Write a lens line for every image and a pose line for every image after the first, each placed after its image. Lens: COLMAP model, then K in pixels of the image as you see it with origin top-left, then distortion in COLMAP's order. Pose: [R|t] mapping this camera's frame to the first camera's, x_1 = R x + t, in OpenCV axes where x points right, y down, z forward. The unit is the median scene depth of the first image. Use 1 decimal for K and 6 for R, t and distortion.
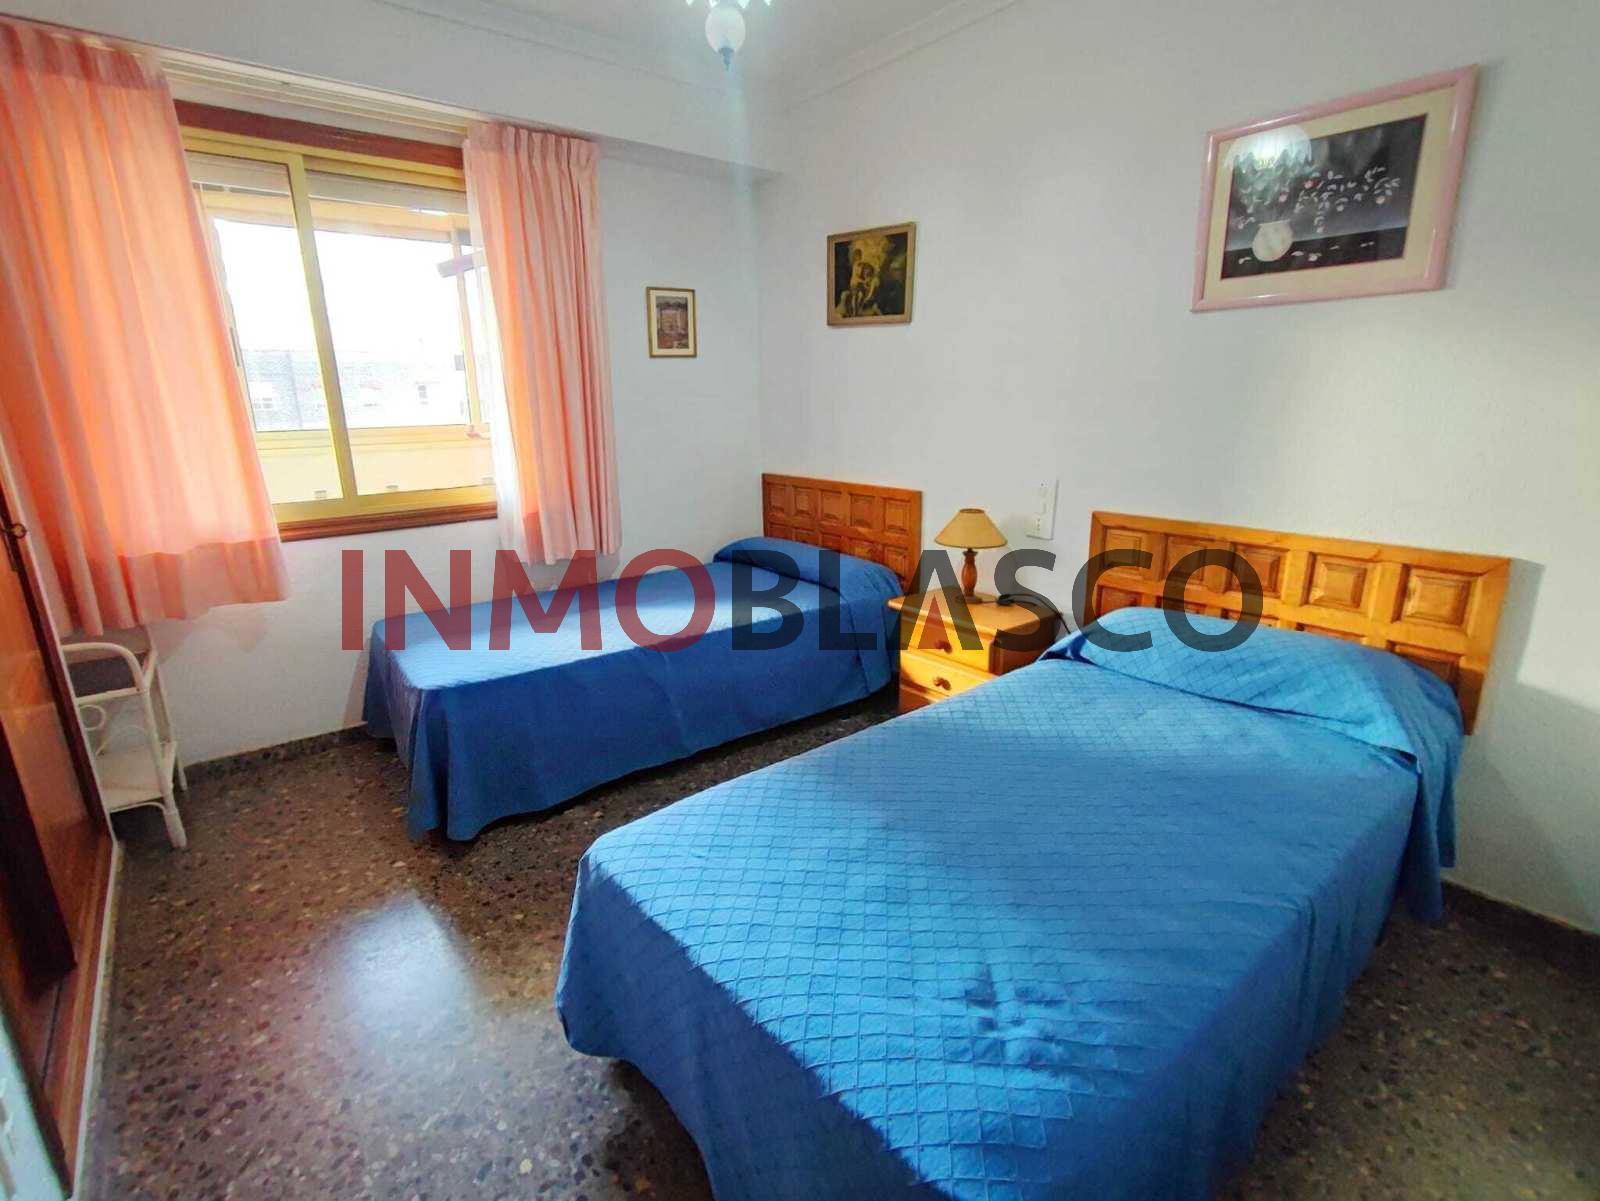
lens RADIAL K [[761.9, 0, 792.3], [0, 761.9, 589.4], [0, 0, 1]] dist [0.027873, 0.001055]
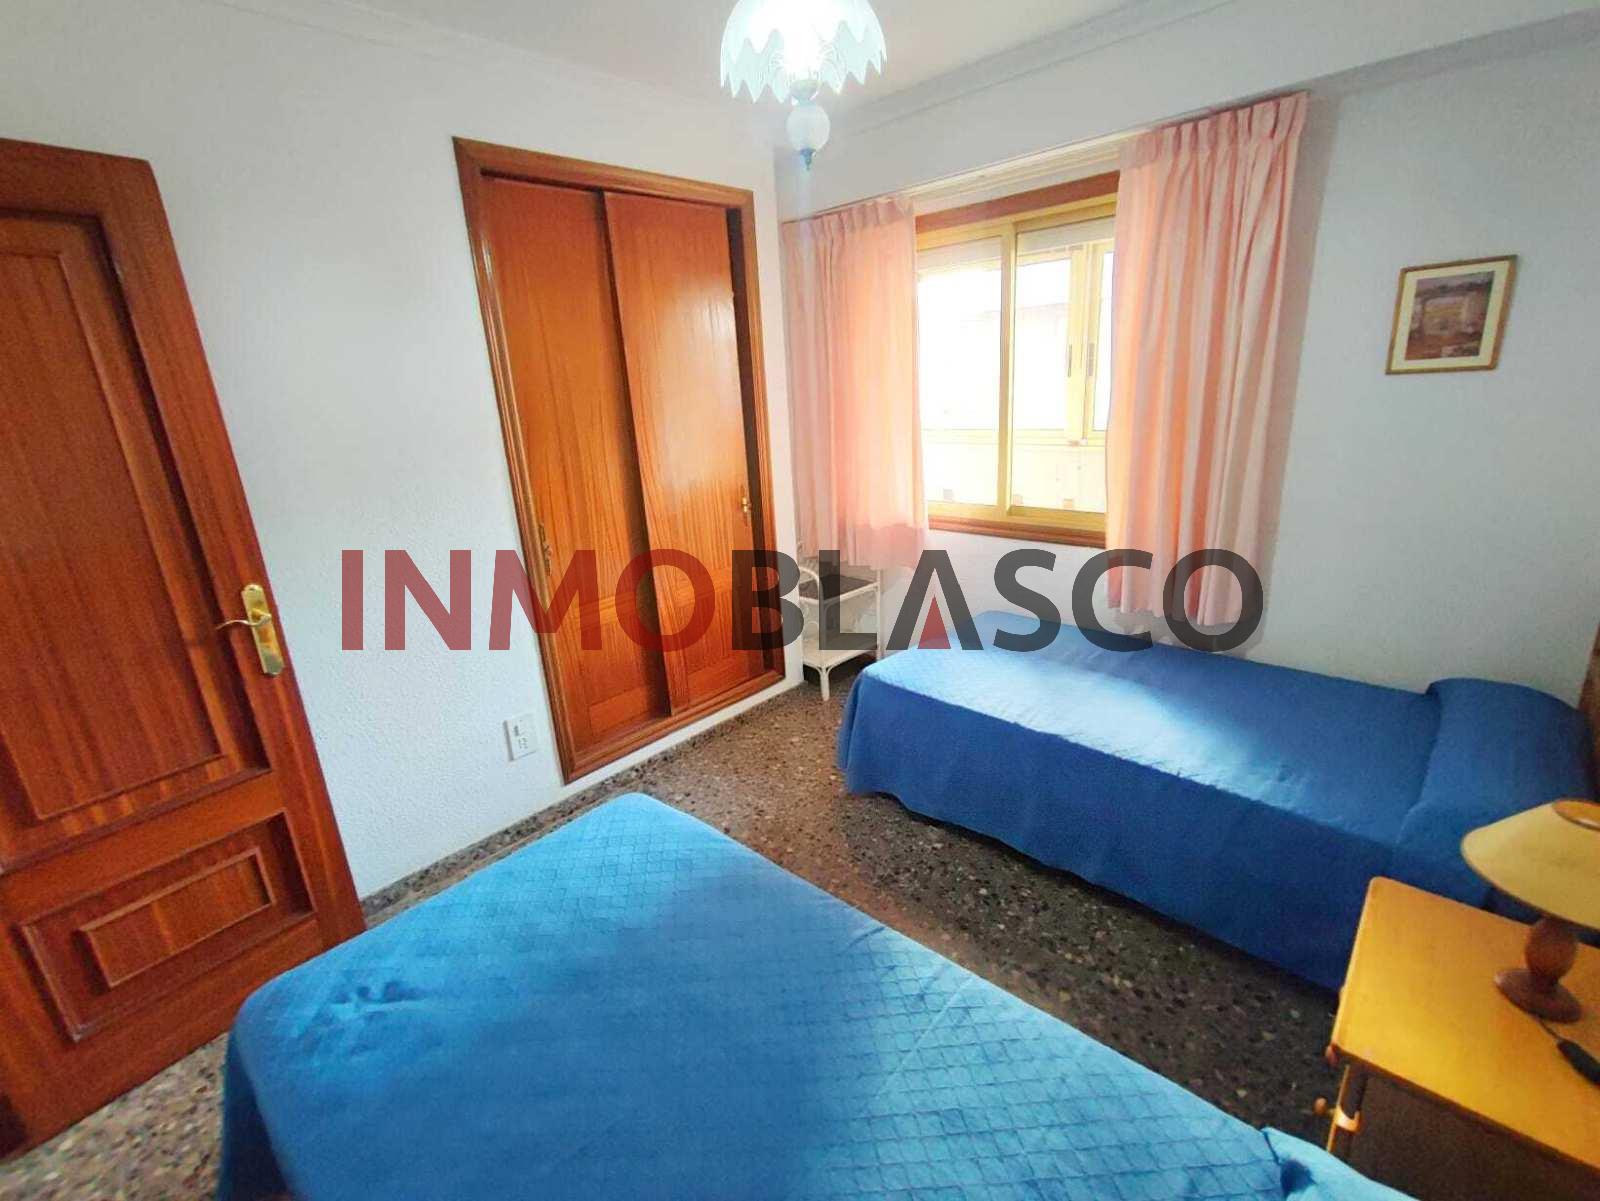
lens RADIAL K [[728.2, 0, 795.9], [0, 728.2, 602.3], [0, 0, 1]] dist [0.001785, 0.001750]
pose [[0.144864, 0.311402, -0.939171, 0.464562], [-0.202164, 0.938475, 0.279988, -0.217458], [0.968578, 0.149307, 0.198906, 0.457381]]
